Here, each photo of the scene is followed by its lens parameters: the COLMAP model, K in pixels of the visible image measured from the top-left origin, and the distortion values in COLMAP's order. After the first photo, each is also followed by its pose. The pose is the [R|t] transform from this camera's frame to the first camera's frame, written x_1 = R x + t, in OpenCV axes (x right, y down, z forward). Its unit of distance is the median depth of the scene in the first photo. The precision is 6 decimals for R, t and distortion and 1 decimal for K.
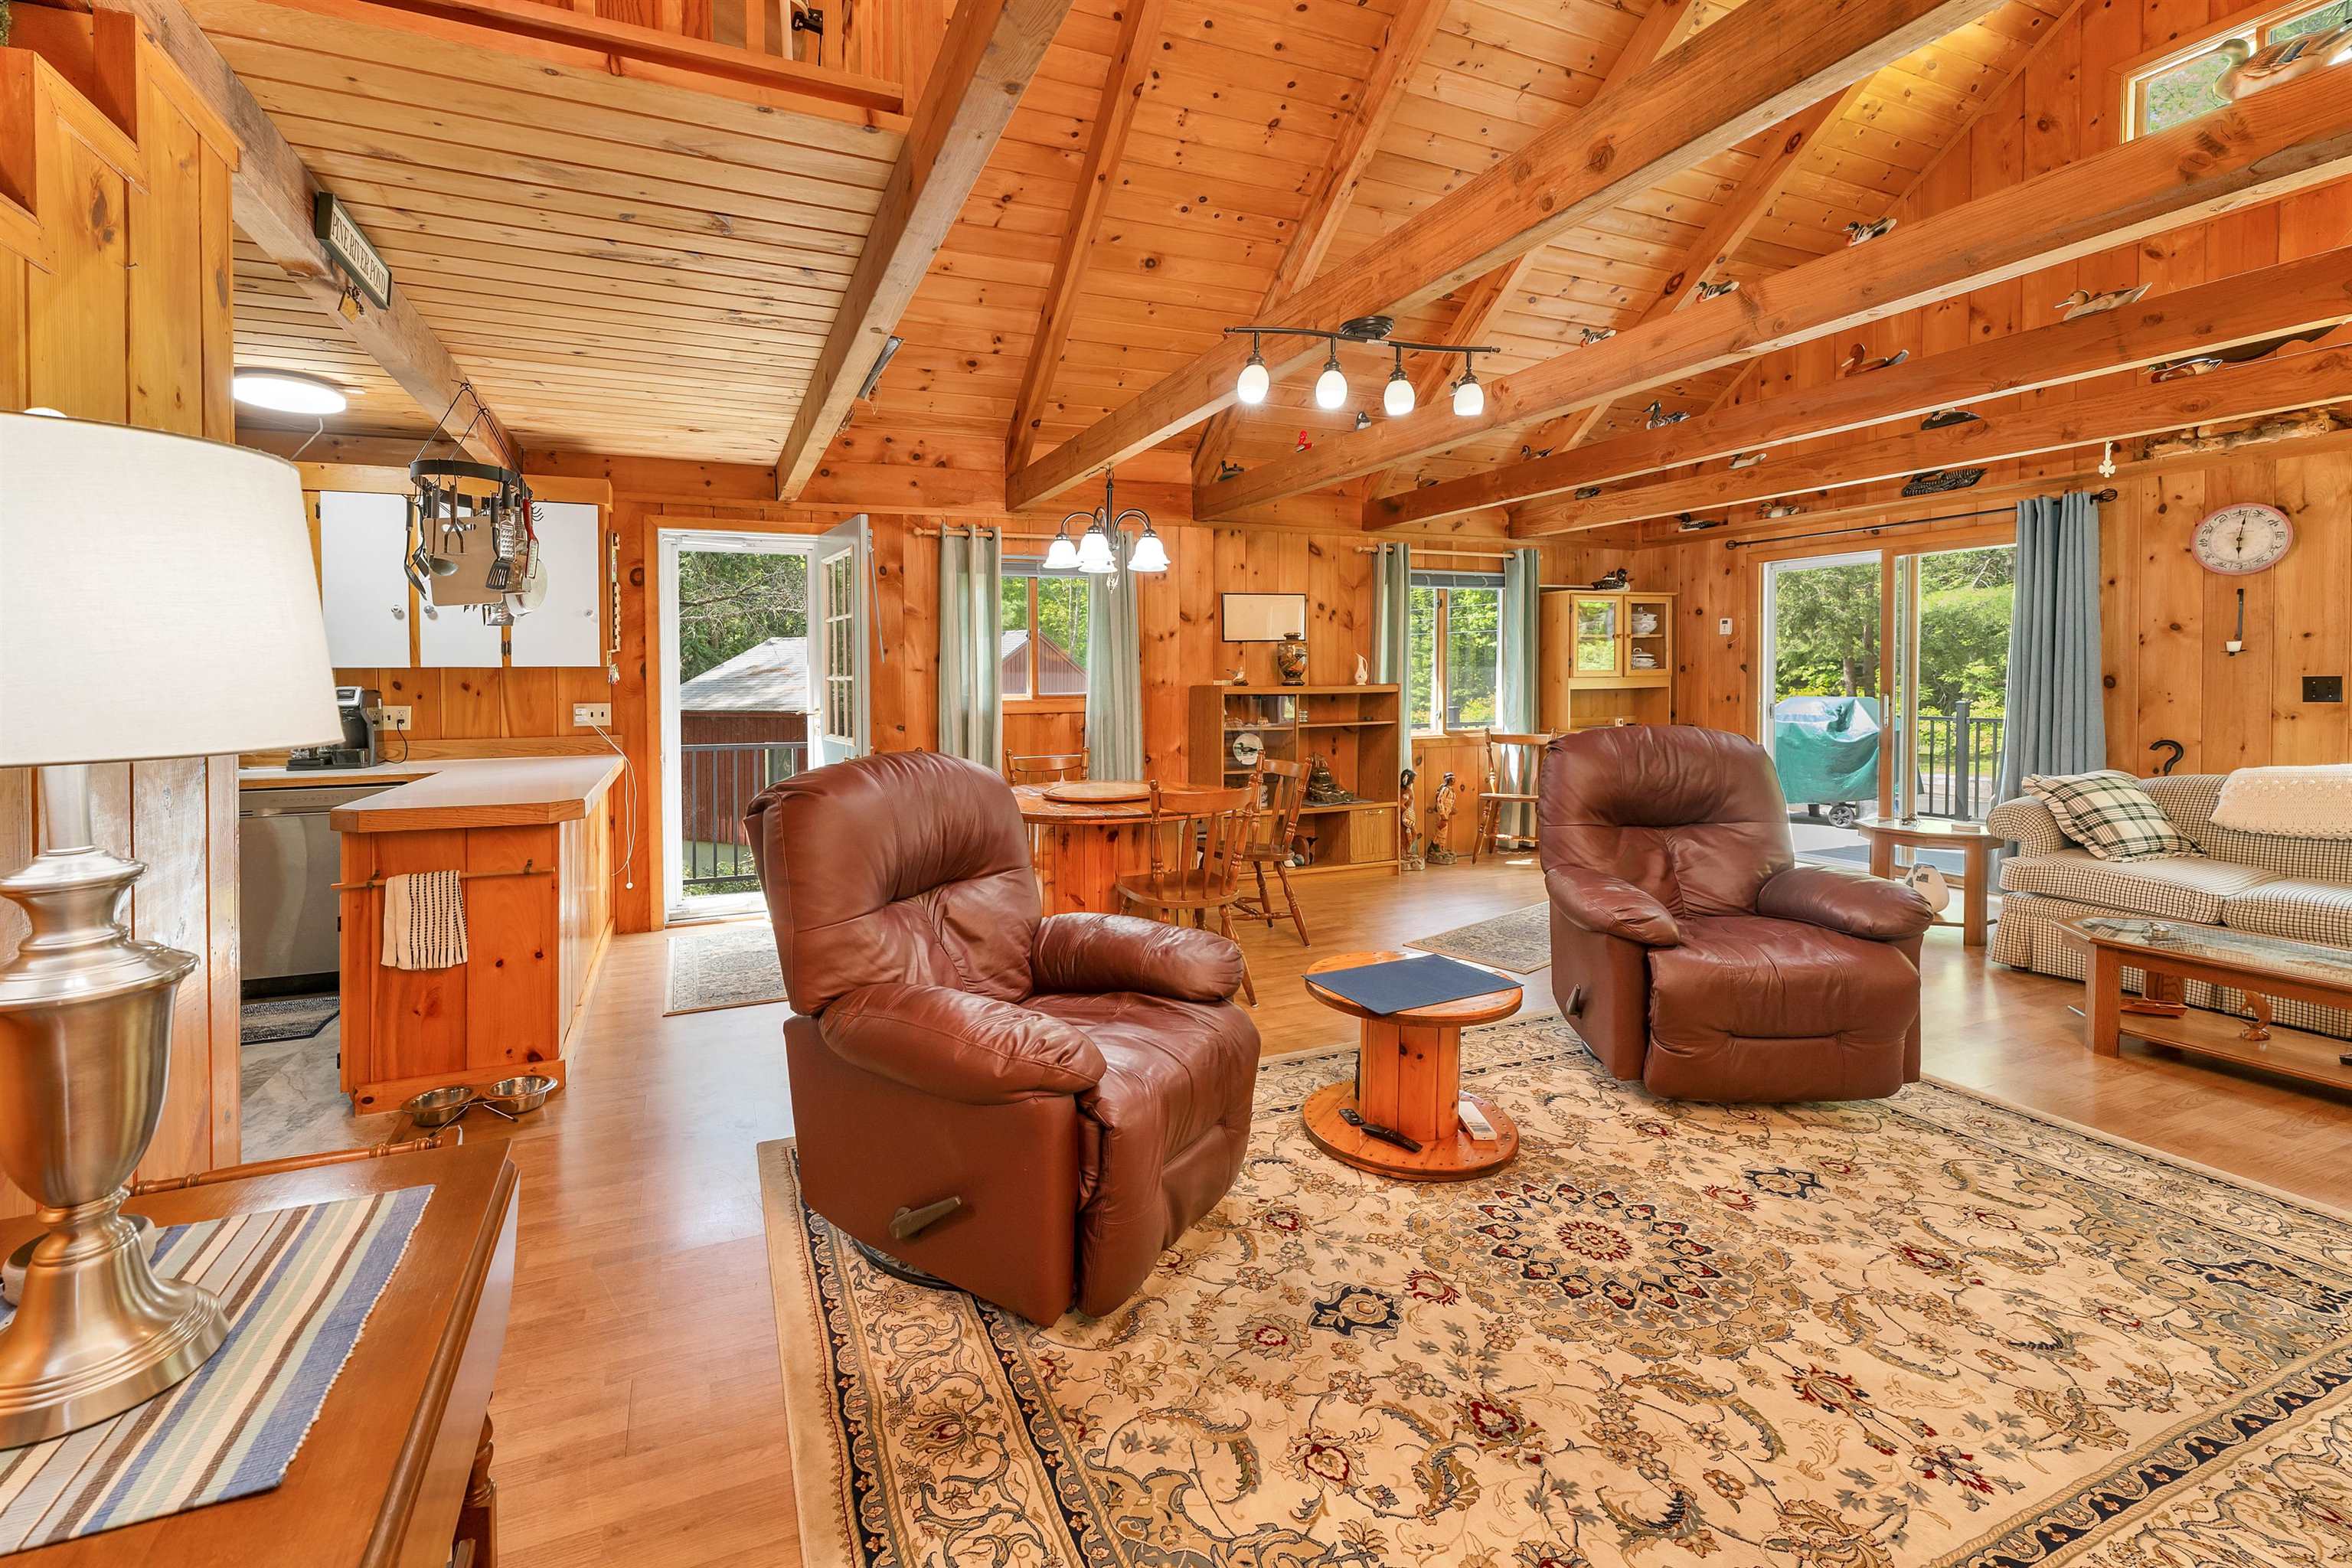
lens RADIAL K [[1046.4, 0, 1197.7], [0, 1046.4, 658.8], [0, 0, 1]] dist [0.003708, 0.000355]
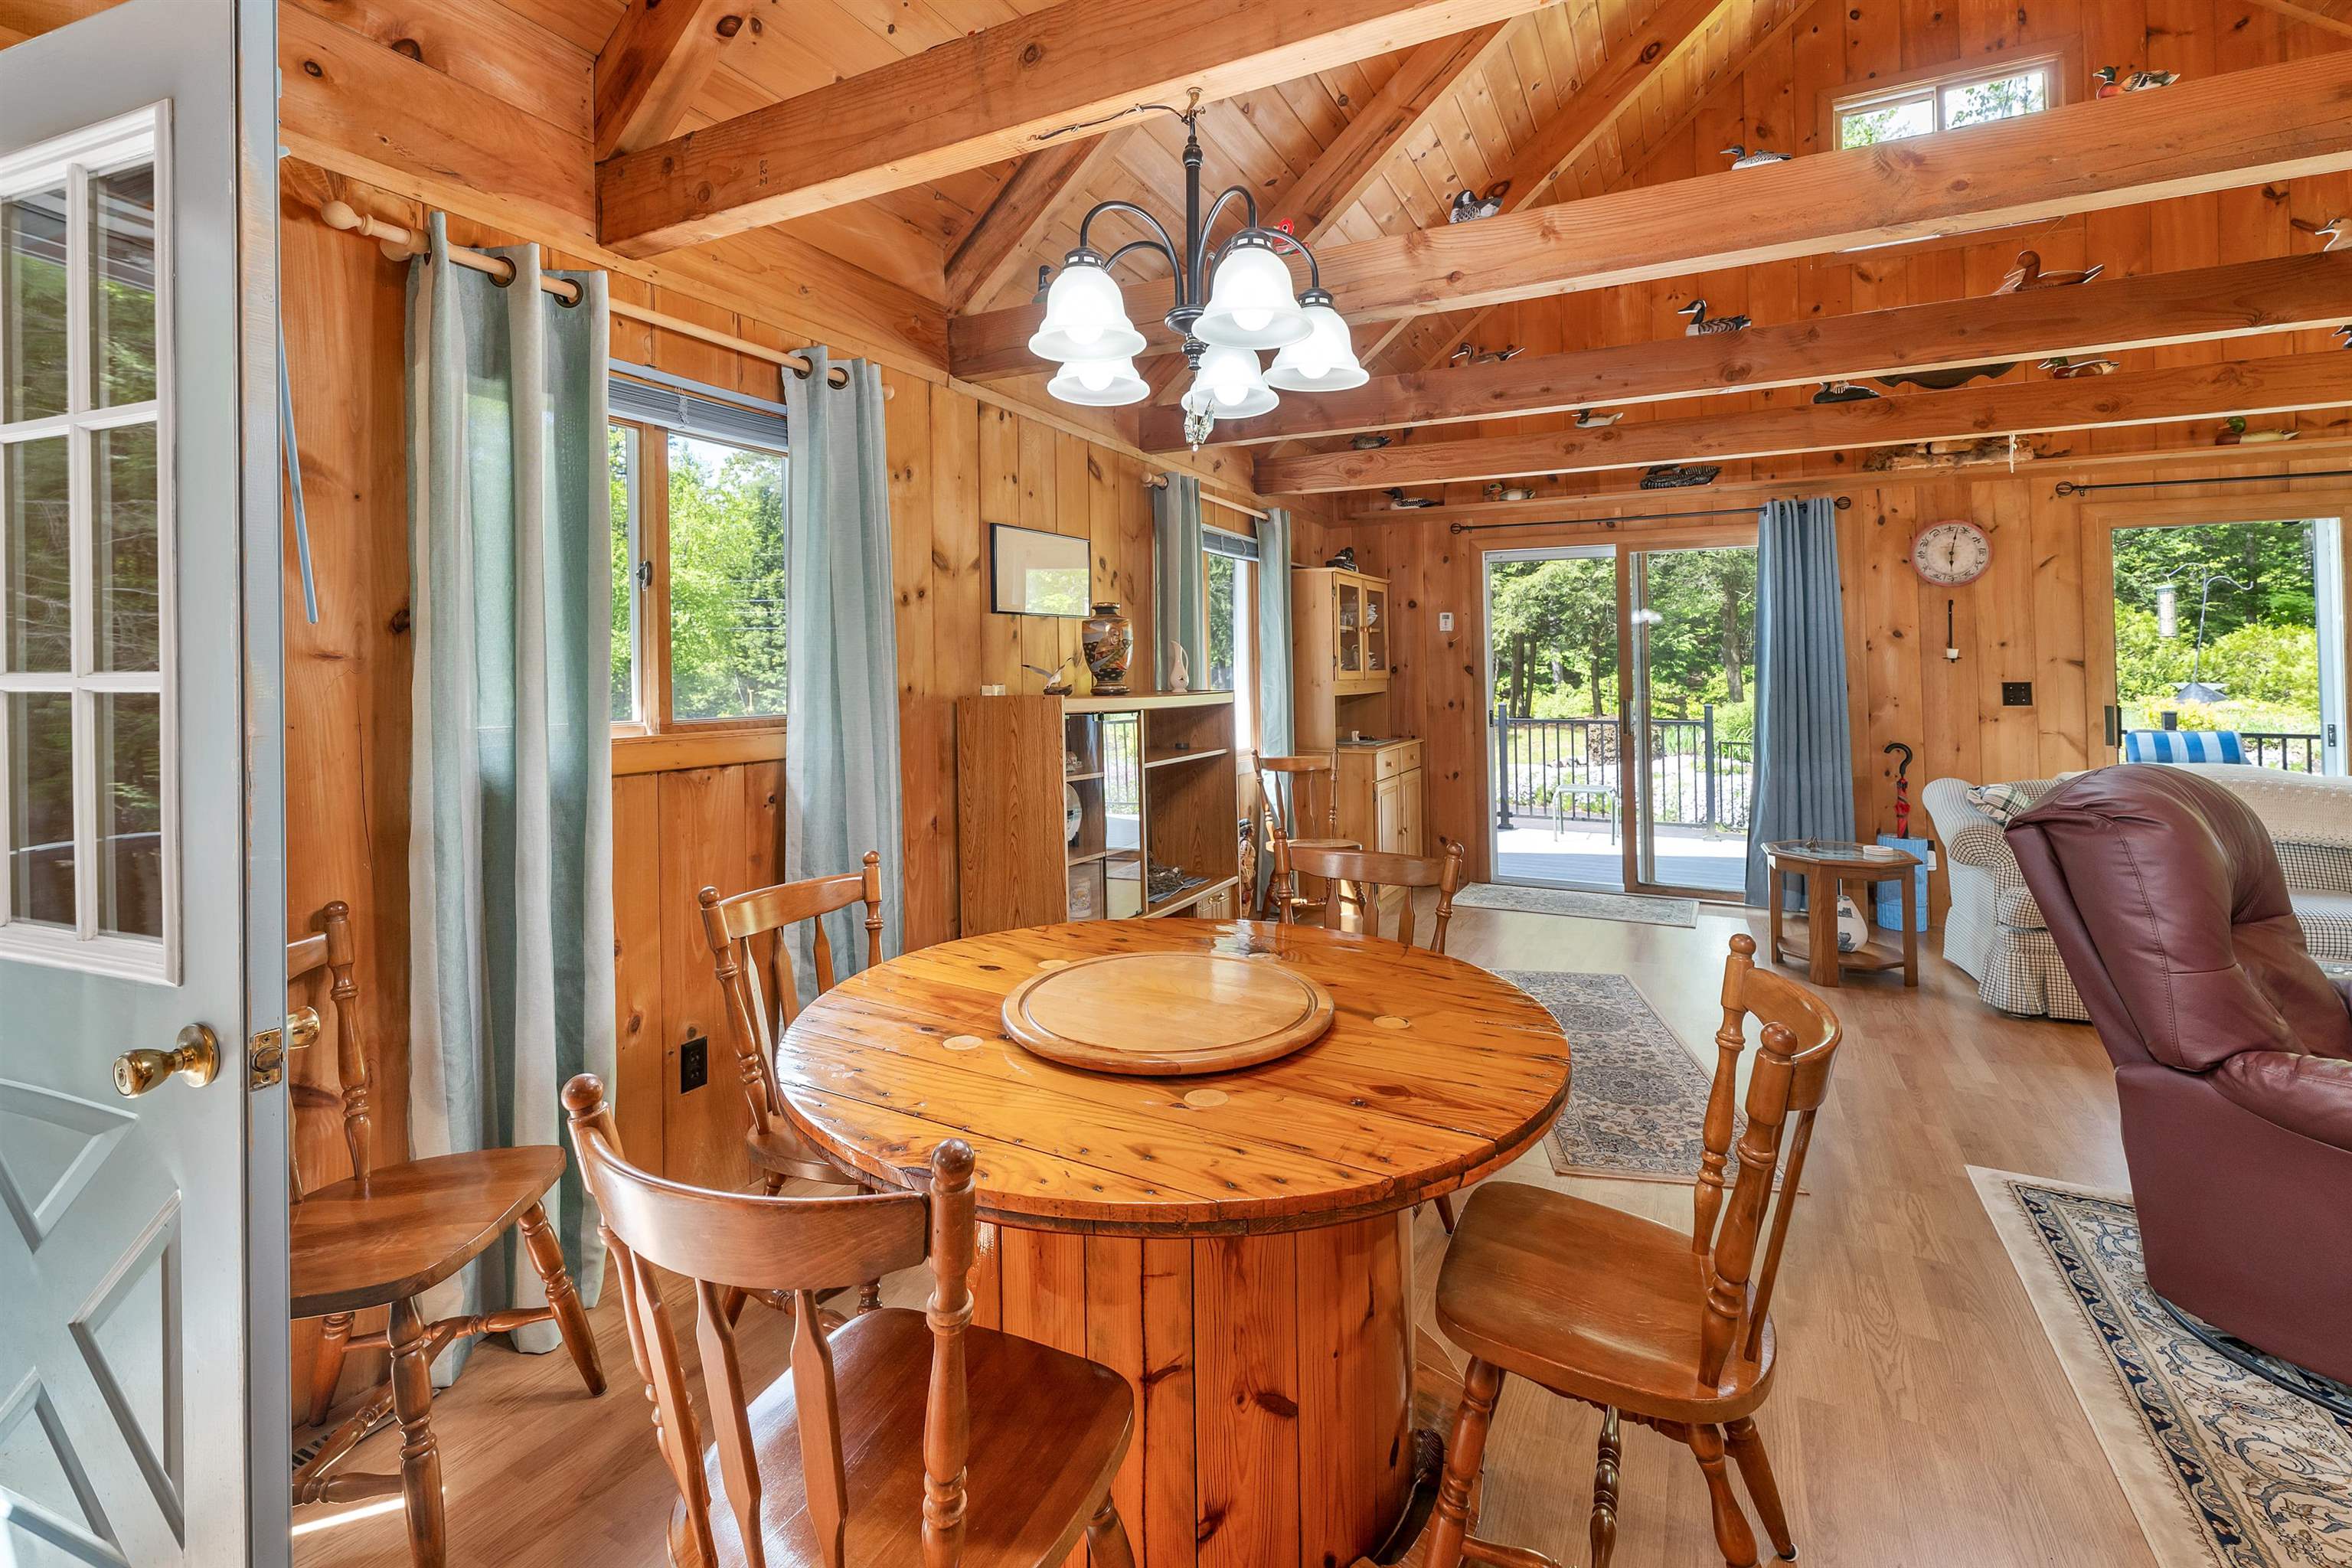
lens RADIAL K [[1046.4, 0, 1197.7], [0, 1046.4, 658.8], [0, 0, 1]] dist [0.003708, 0.000355]
pose [[0.796829, 0.014720, 0.604025, -0.265215], [-0.014671, 0.999880, -0.005013, 0.010078], [-0.604026, -0.004867, 0.796950, 0.625922]]
